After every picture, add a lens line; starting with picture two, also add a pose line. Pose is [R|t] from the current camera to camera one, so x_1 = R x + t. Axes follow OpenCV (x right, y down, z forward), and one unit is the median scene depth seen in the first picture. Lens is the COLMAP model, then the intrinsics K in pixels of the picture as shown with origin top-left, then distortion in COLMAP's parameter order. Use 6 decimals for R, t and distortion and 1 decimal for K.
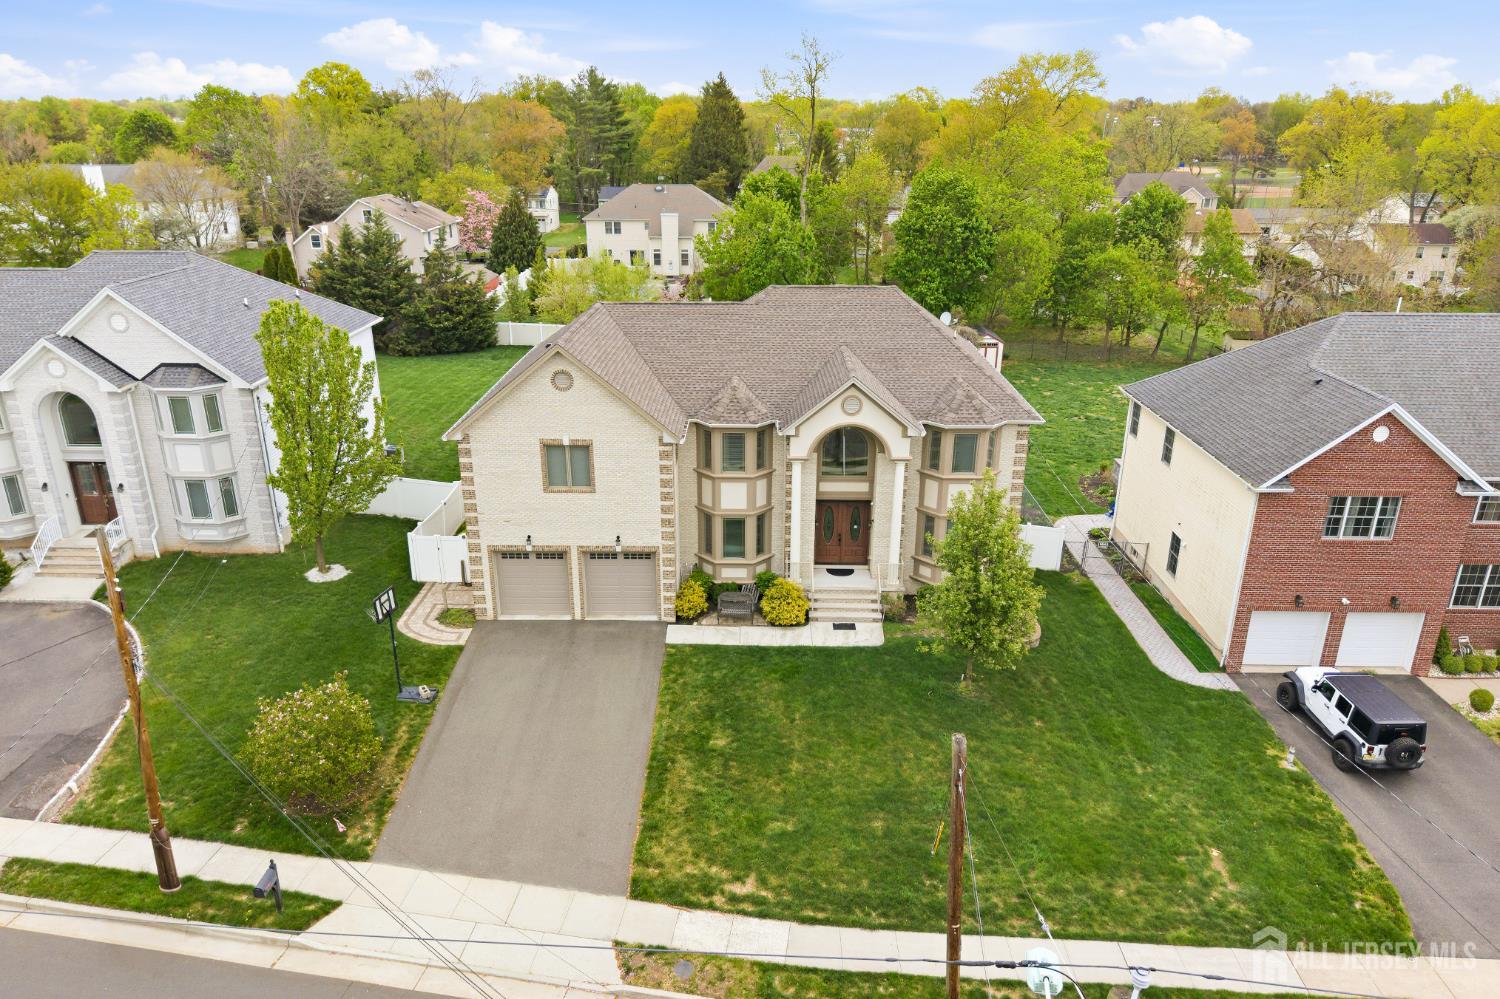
lens RADIAL K [[1009.7, 0, 750.0], [0, 1009.7, 499.5], [0, 0, 1]] dist [0.006240, -0.002470]
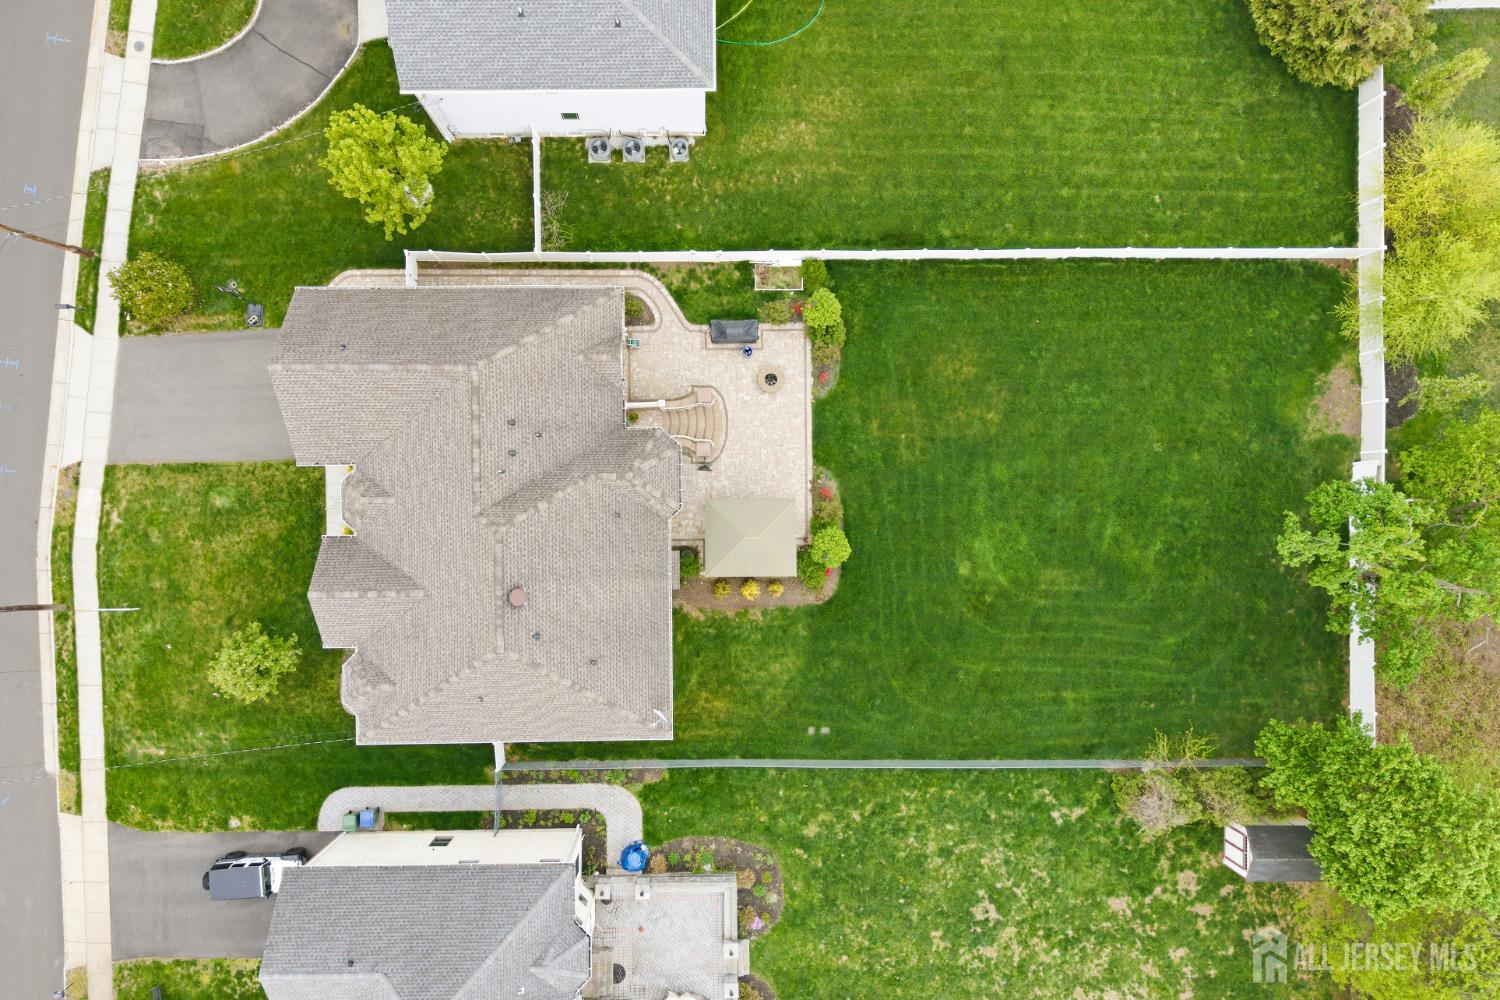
lens RADIAL K [[1009.7, 0, 750.0], [0, 1009.7, 500.0], [0, 0, 1]] dist [0.006240, -0.002470]
pose [[0.024985, 0.999686, -0.001723, -0.004588], [-0.365585, 0.010741, 0.930716, -1.455224], [0.930443, -0.022624, 0.365739, 1.021068]]
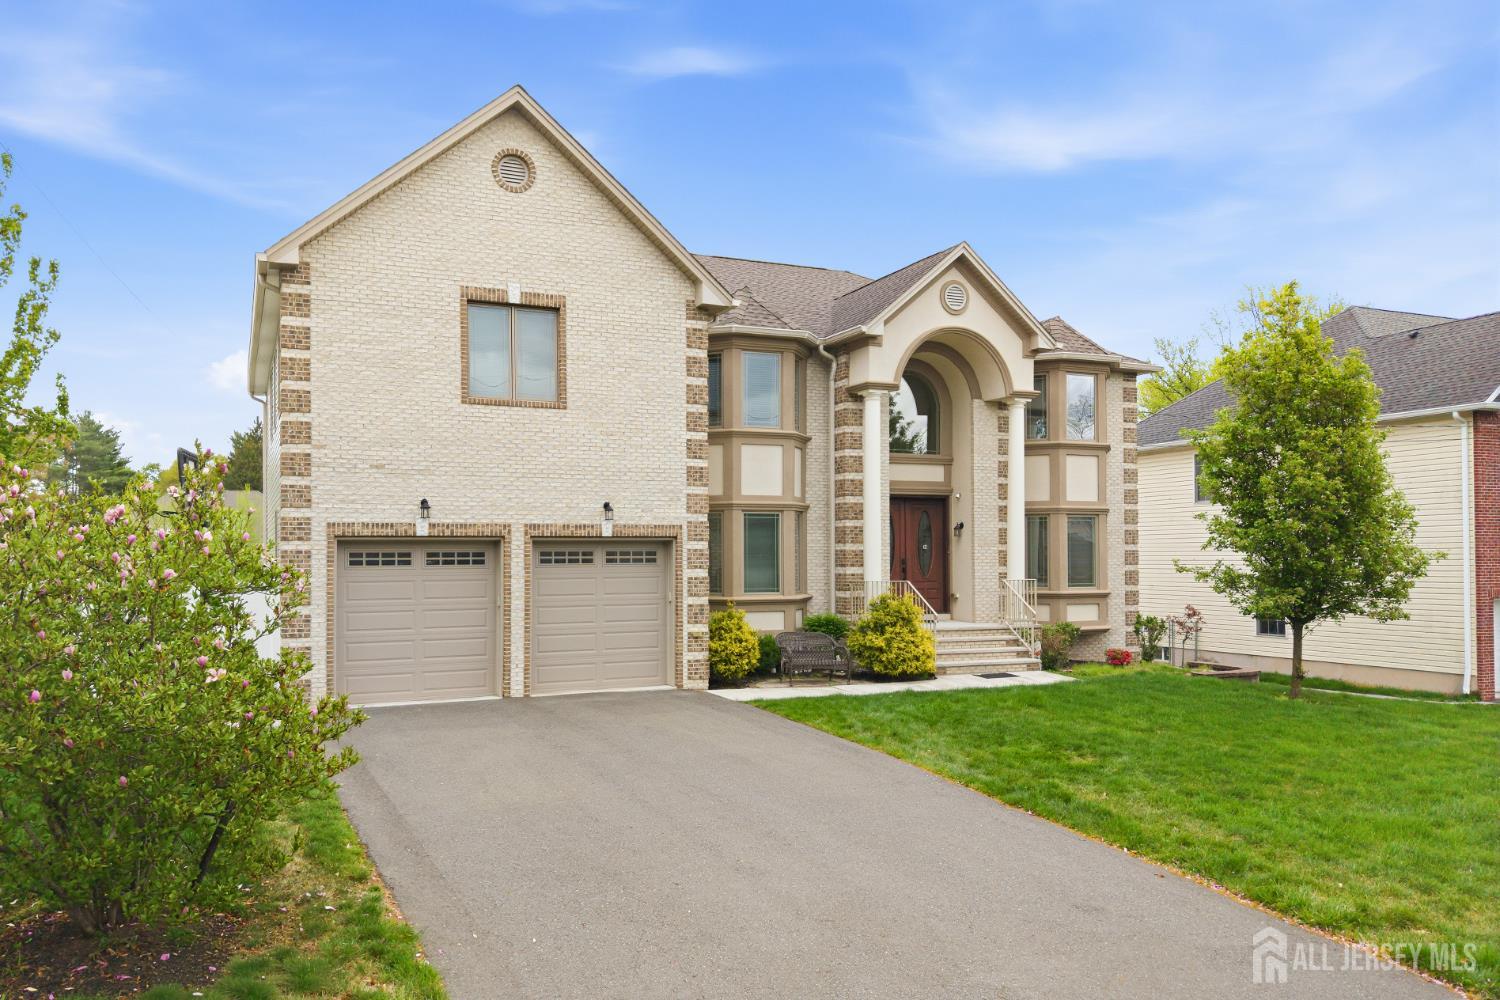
lens RADIAL K [[1098.7, 0, 680.6], [0, 1098.7, 540.9], [0, 0, 1]] dist [0.027909, -0.003536]
pose [[0.918045, -0.001403, 0.396473, -0.309773], [0.145282, 0.931629, -0.333108, 0.237742], [-0.368898, 0.363408, 0.855482, 0.527402]]
